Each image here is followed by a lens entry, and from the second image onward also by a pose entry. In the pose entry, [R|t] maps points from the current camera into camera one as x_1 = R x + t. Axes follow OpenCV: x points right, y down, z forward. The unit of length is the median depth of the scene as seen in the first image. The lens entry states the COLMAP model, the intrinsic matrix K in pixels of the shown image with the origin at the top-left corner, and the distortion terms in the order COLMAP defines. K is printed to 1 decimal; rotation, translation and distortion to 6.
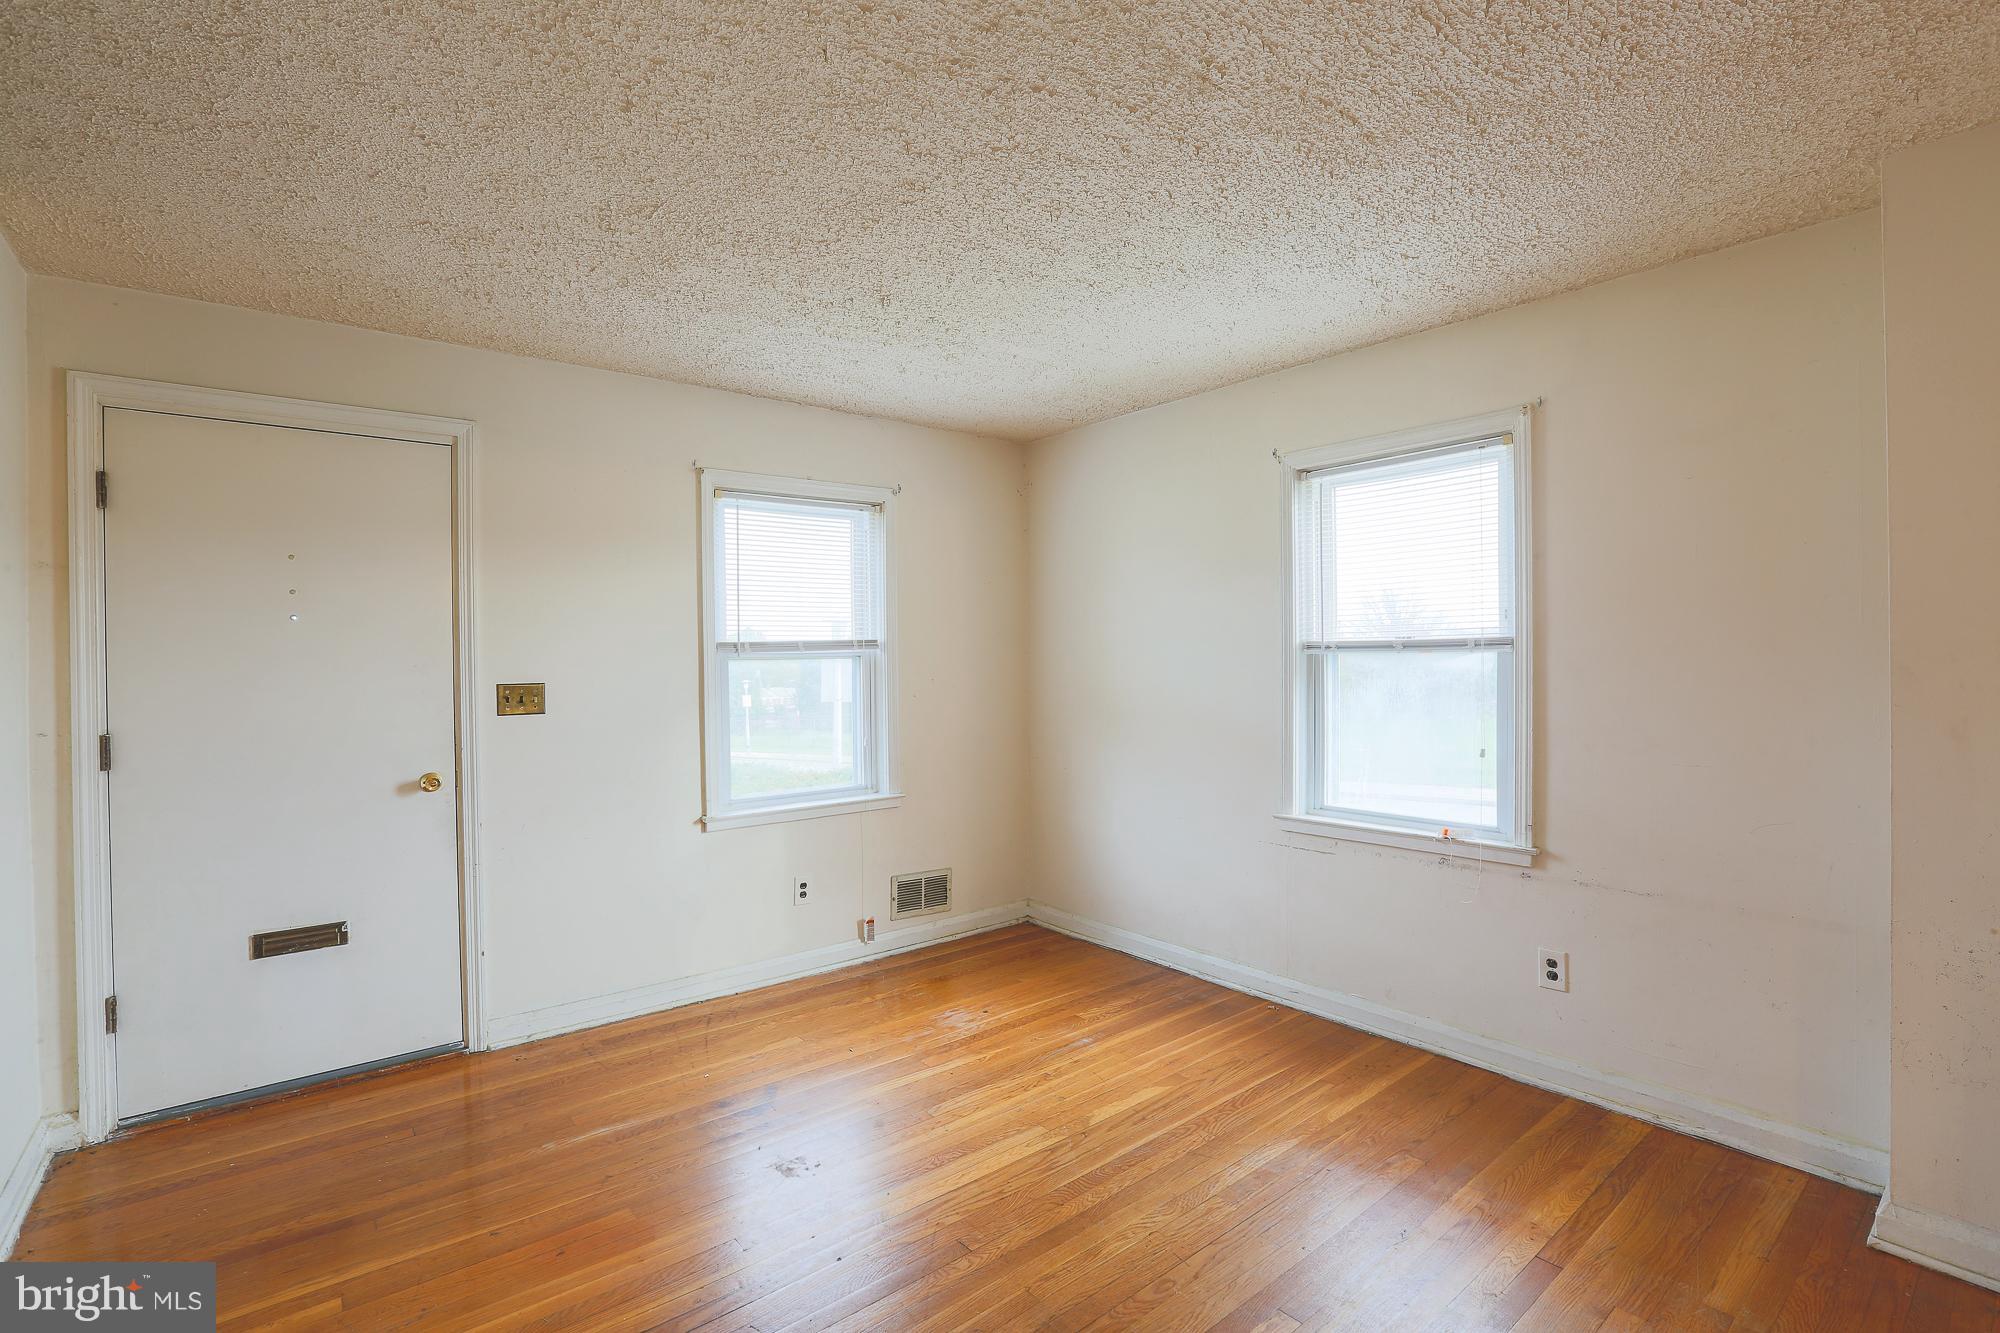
lens RADIAL K [[920.9, 0, 1001.9], [0, 920.9, 659.3], [0, 0, 1]] dist [-0.041369, 0.012615]
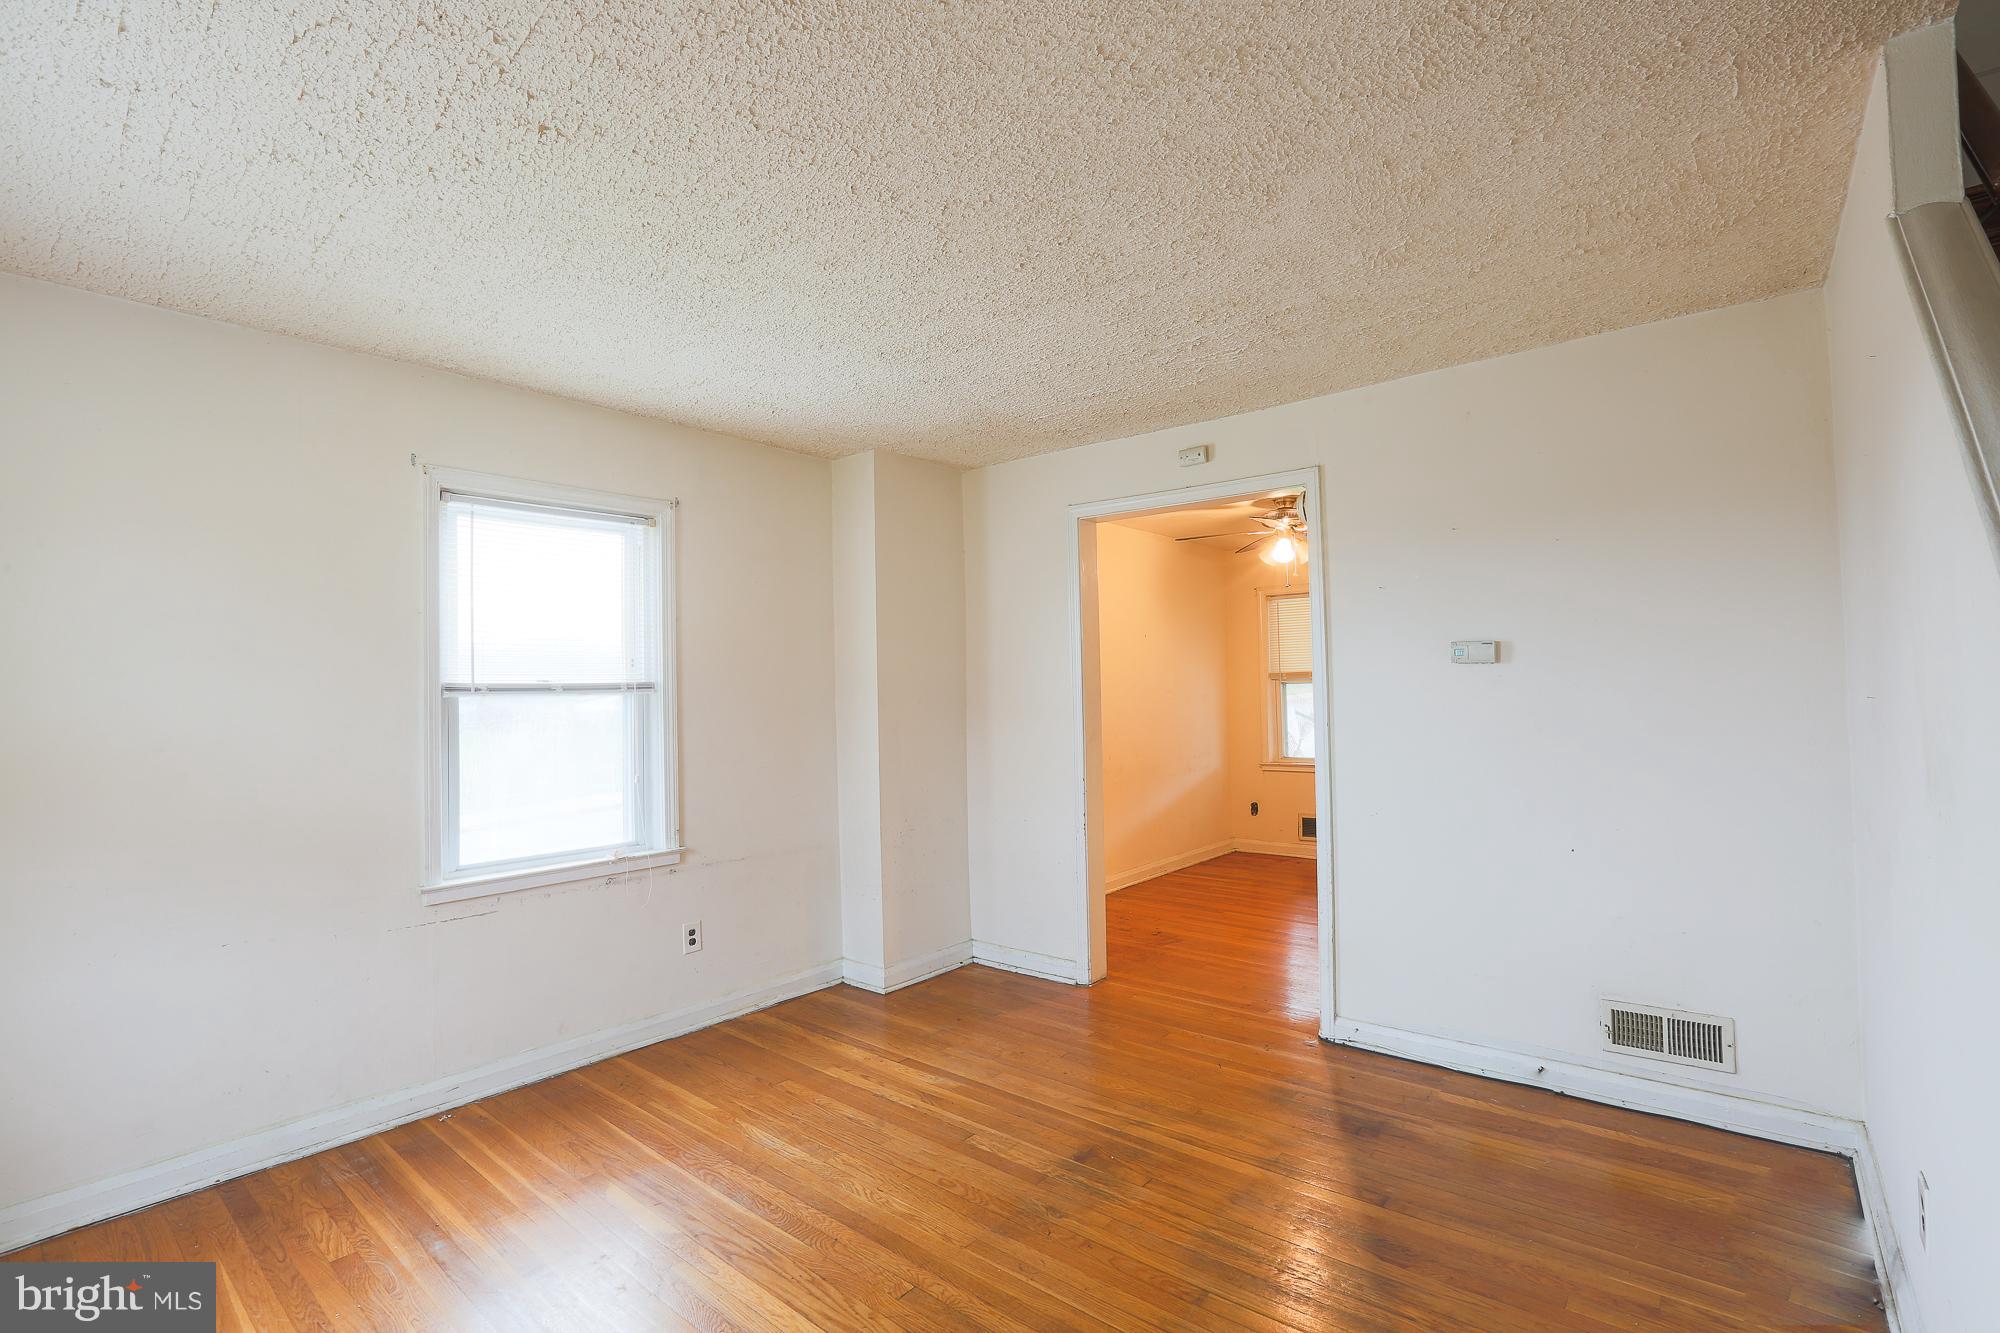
lens RADIAL K [[920.9, 0, 990.6], [0, 920.9, 662.0], [0, 0, 1]] dist [-0.041369, 0.012615]
pose [[-0.185869, 0.045343, 0.981528, -0.636879], [0.022754, 0.998865, -0.041835, 0.008978], [-0.982311, 0.014558, -0.186690, 0.663451]]
